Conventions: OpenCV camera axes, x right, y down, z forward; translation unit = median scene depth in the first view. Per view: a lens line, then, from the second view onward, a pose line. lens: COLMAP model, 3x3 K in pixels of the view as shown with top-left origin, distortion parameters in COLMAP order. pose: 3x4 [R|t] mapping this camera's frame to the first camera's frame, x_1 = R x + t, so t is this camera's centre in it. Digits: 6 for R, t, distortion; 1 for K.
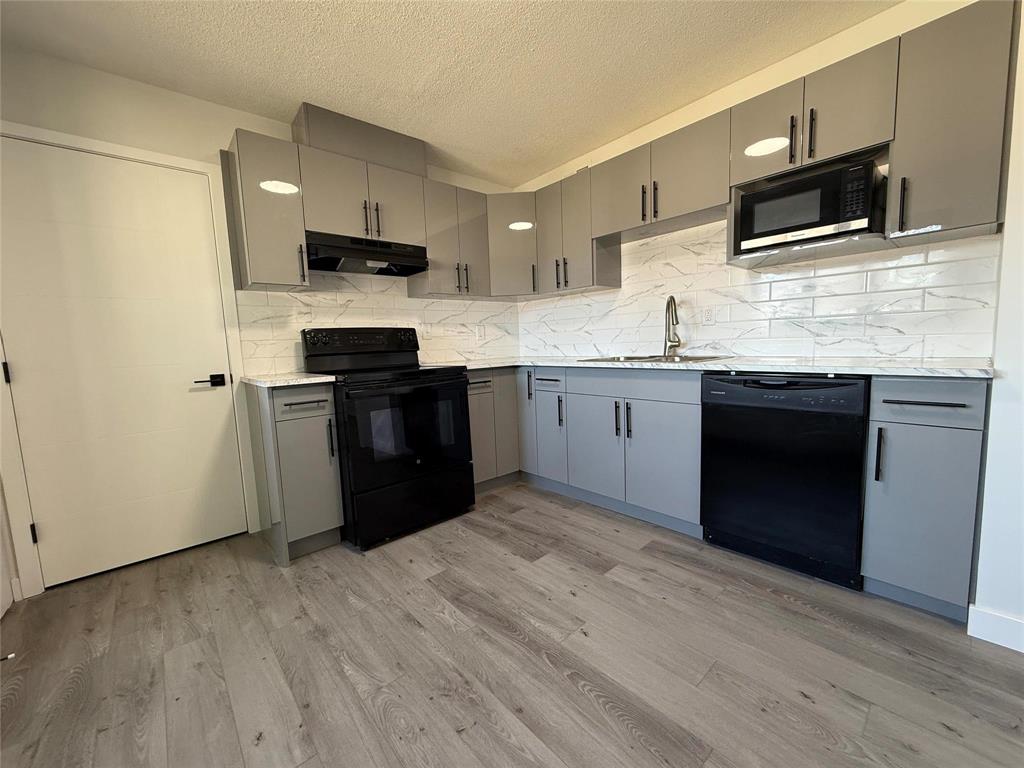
lens RADIAL K [[408.6, 0, 512.0], [0, 408.6, 384.0], [0, 0, 1]] dist [0.000099, -0.000437]
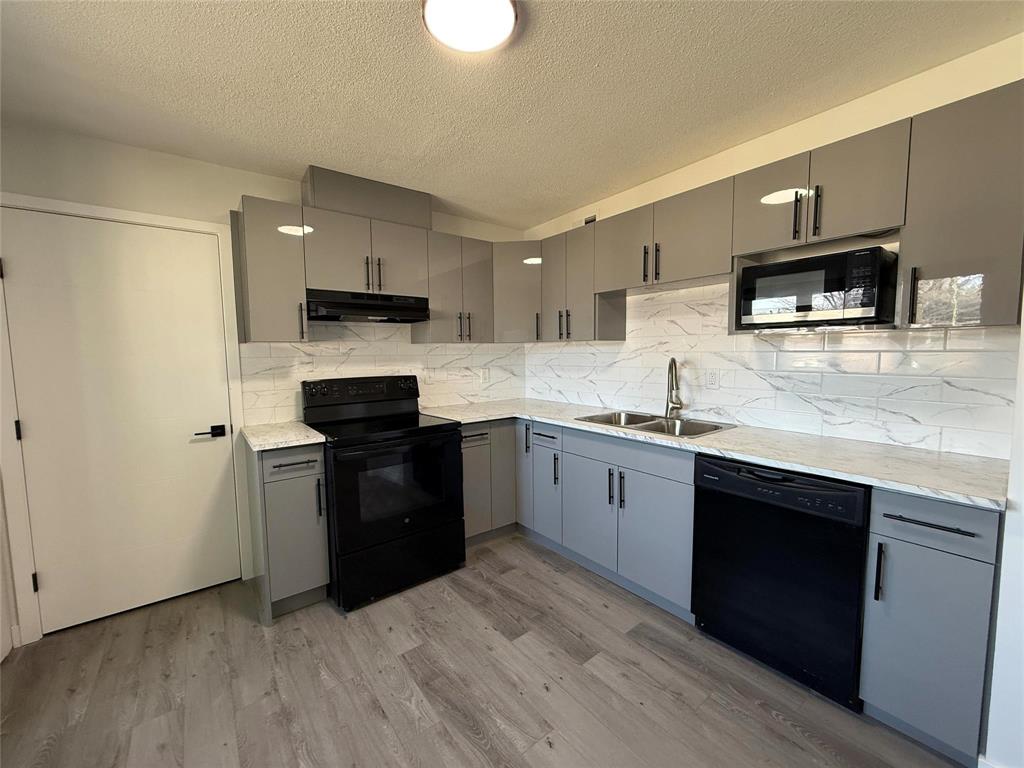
lens RADIAL K [[408.6, 0, 512.0], [0, 408.6, 384.0], [0, 0, 1]] dist [0.000099, -0.000437]
pose [[0.997531, 0.032176, -0.062429, 0.083615], [-0.033569, 0.999207, -0.021396, -0.139409], [0.061691, 0.023438, 0.997820, 0.017524]]
